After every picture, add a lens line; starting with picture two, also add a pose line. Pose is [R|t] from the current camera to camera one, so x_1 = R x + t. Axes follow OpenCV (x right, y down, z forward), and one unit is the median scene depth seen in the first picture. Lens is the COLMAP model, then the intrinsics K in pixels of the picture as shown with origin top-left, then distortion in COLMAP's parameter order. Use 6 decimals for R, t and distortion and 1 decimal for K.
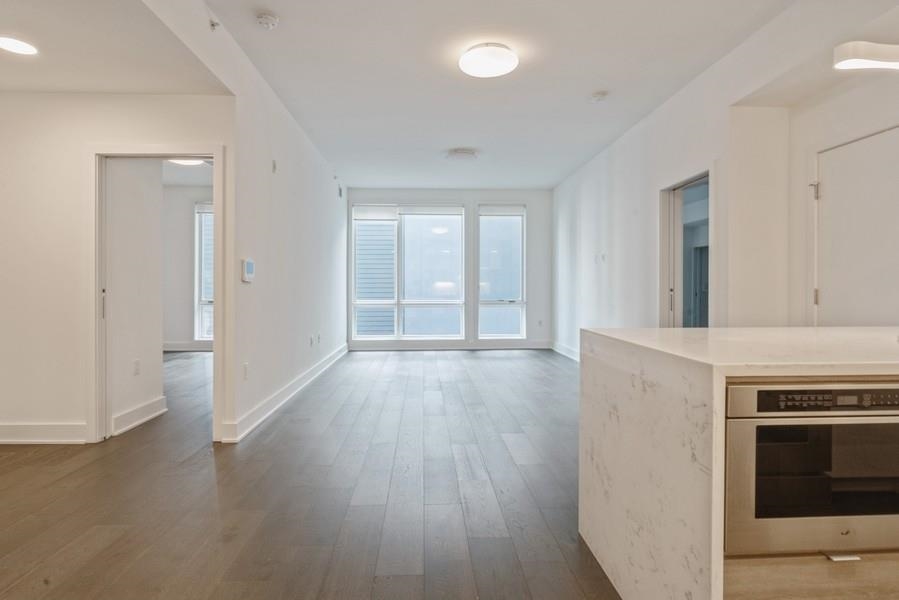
lens RADIAL K [[497.6, 0, 446.3], [0, 497.6, 290.3], [0, 0, 1]] dist [-0.006096, -0.001431]
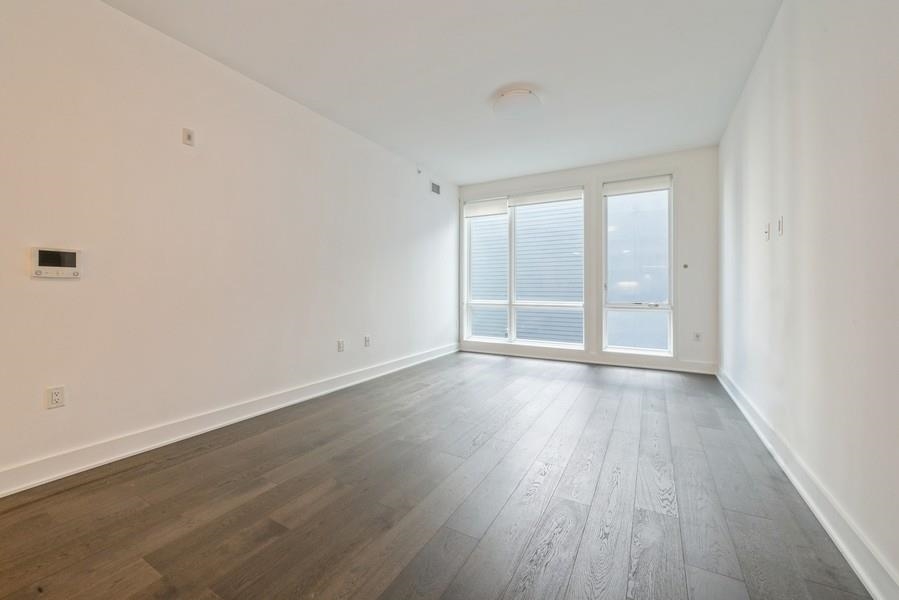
lens RADIAL K [[357.9, 0, 454.0], [0, 357.9, 286.8], [0, 0, 1]] dist [-0.000574, -0.000007]
pose [[0.846156, 0.000772, -0.532934, 0.169833], [-0.004003, 0.999980, -0.004909, -0.001734], [0.532920, 0.006287, 0.846142, 0.387168]]
